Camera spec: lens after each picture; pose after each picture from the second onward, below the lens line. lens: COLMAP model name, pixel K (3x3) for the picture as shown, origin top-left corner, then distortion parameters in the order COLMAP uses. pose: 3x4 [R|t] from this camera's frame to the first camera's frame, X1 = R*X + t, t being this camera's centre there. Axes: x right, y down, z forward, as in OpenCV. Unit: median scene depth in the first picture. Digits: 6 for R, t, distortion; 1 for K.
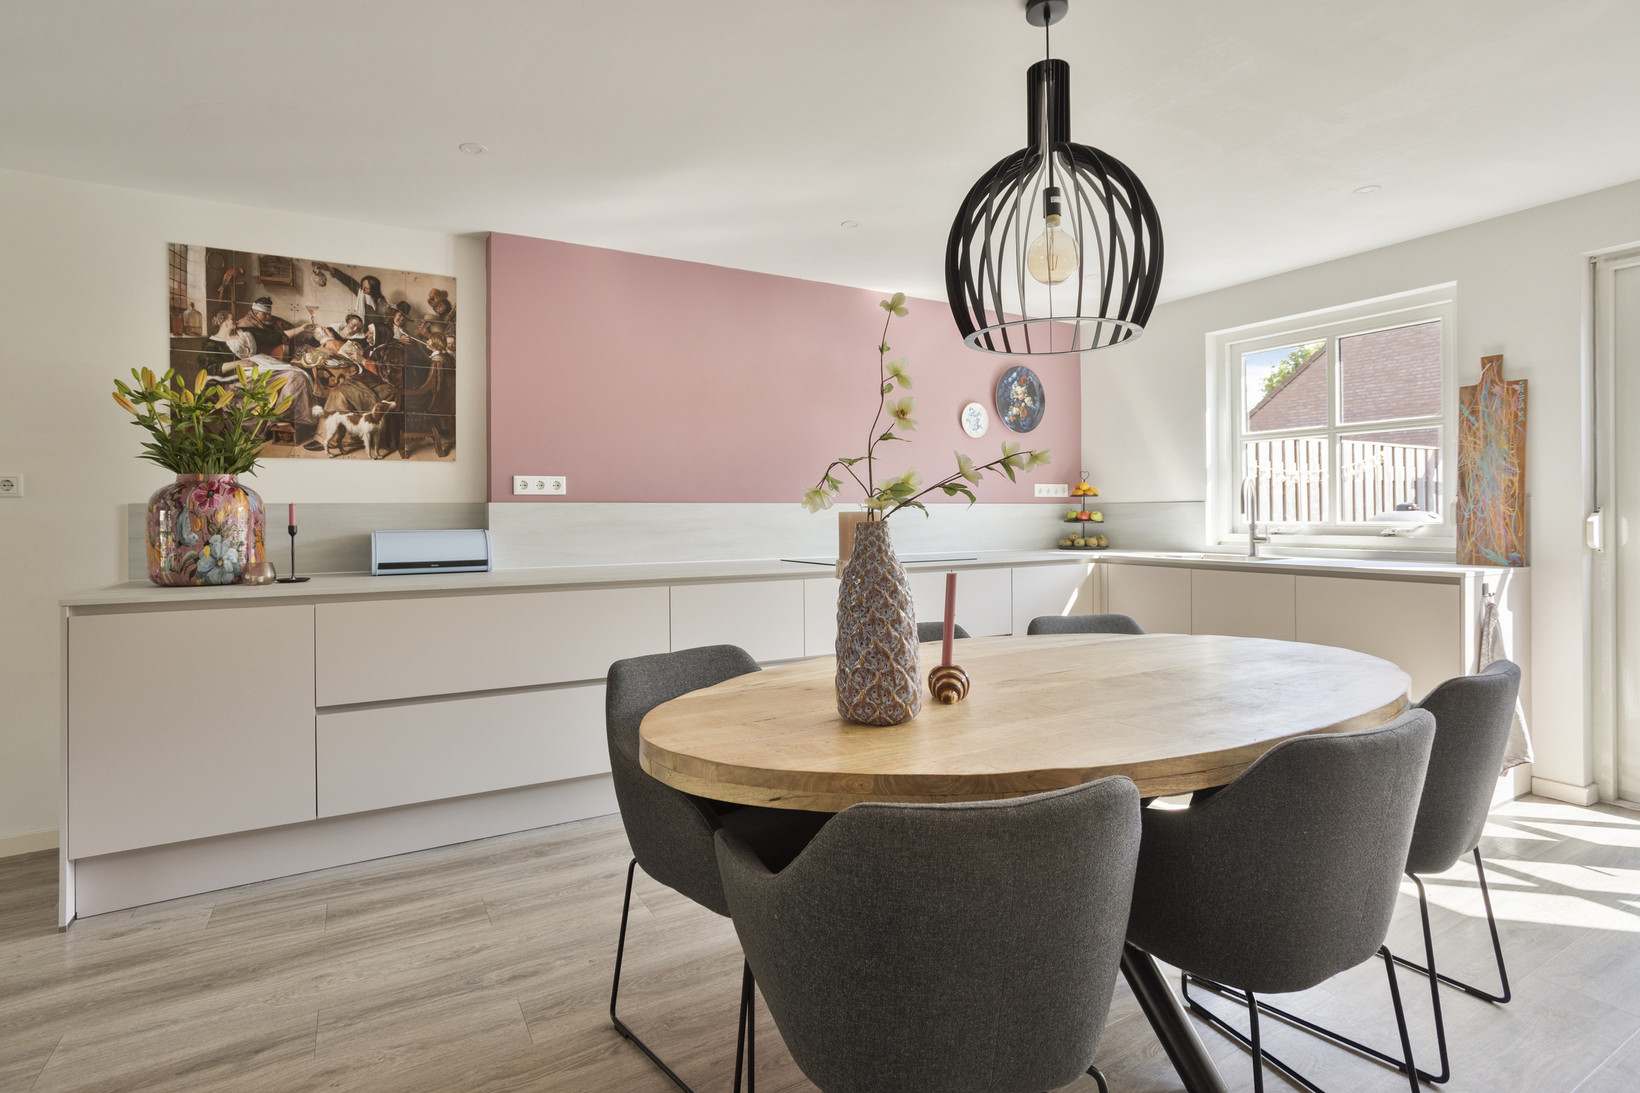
lens RADIAL K [[805.3, 0, 814.0], [0, 805.3, 522.5], [0, 0, 1]] dist [-0.064192, 0.034707]
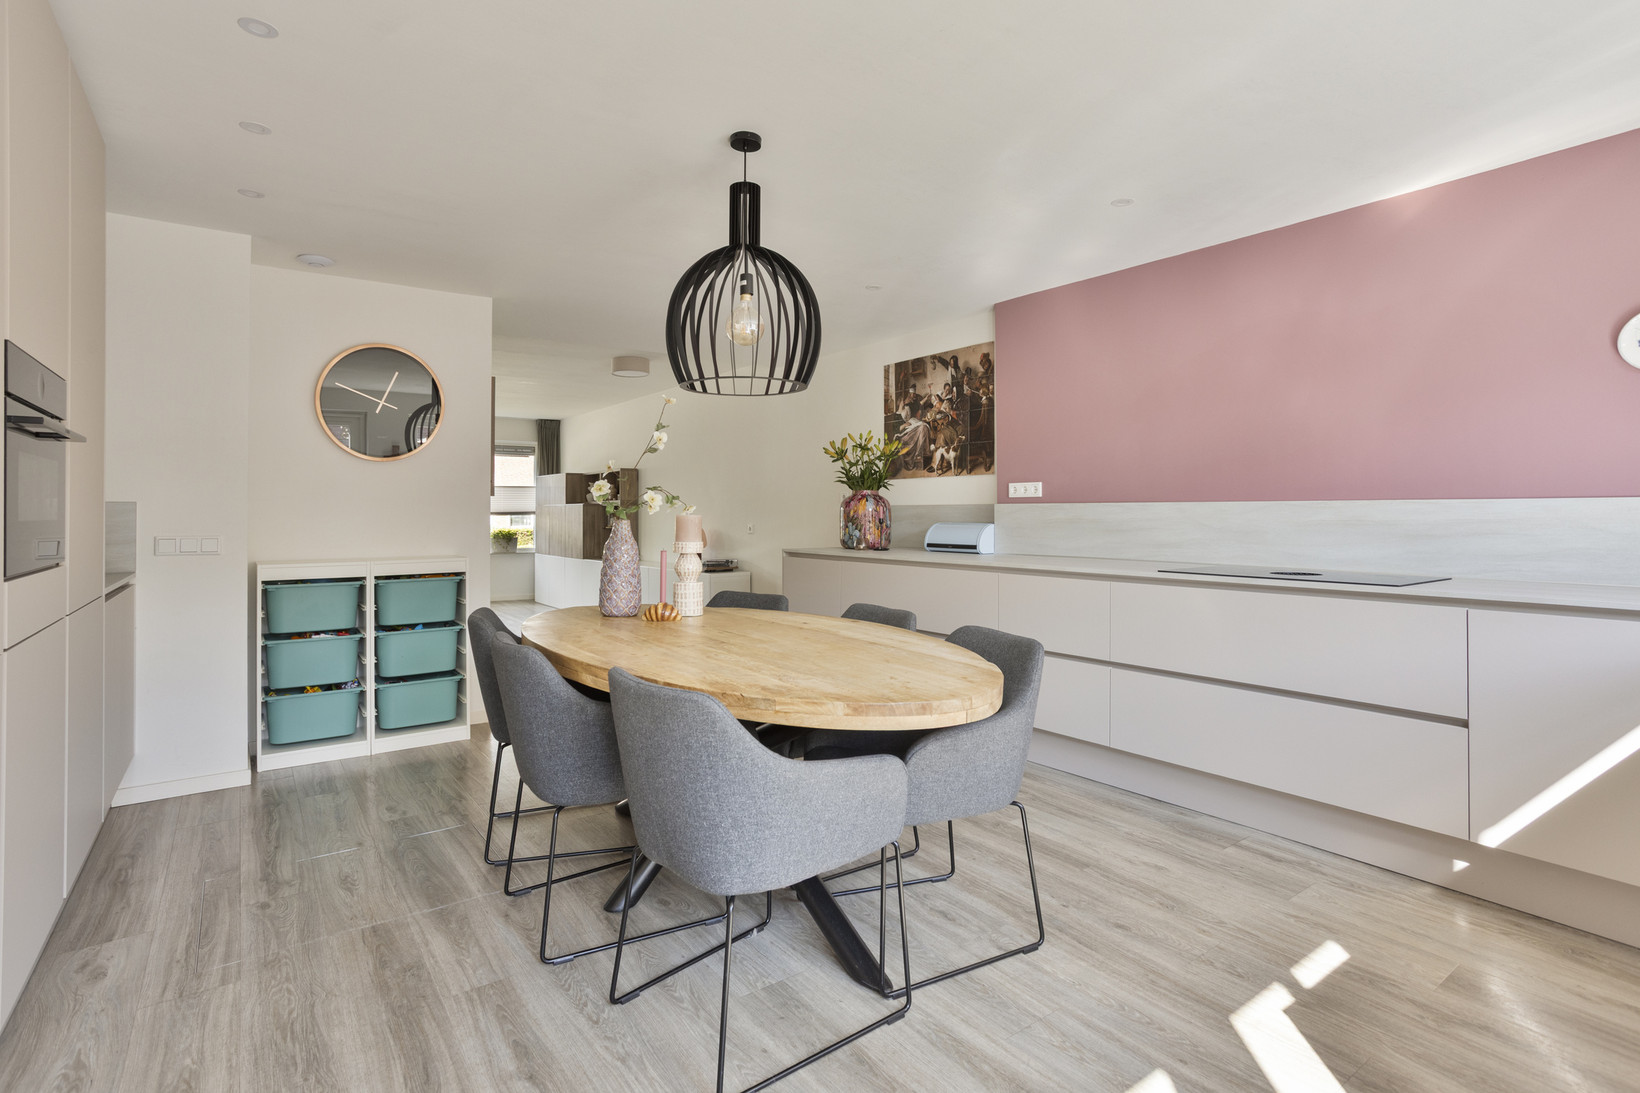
lens RADIAL K [[814.4, 0, 797.5], [0, 814.4, 495.8], [0, 0, 1]] dist [-0.022652, 0.001036]
pose [[0.088616, -0.012803, -0.995984, 0.985819], [-0.008530, 0.999871, -0.013612, -0.017600], [0.996029, 0.009702, 0.088495, 0.568714]]
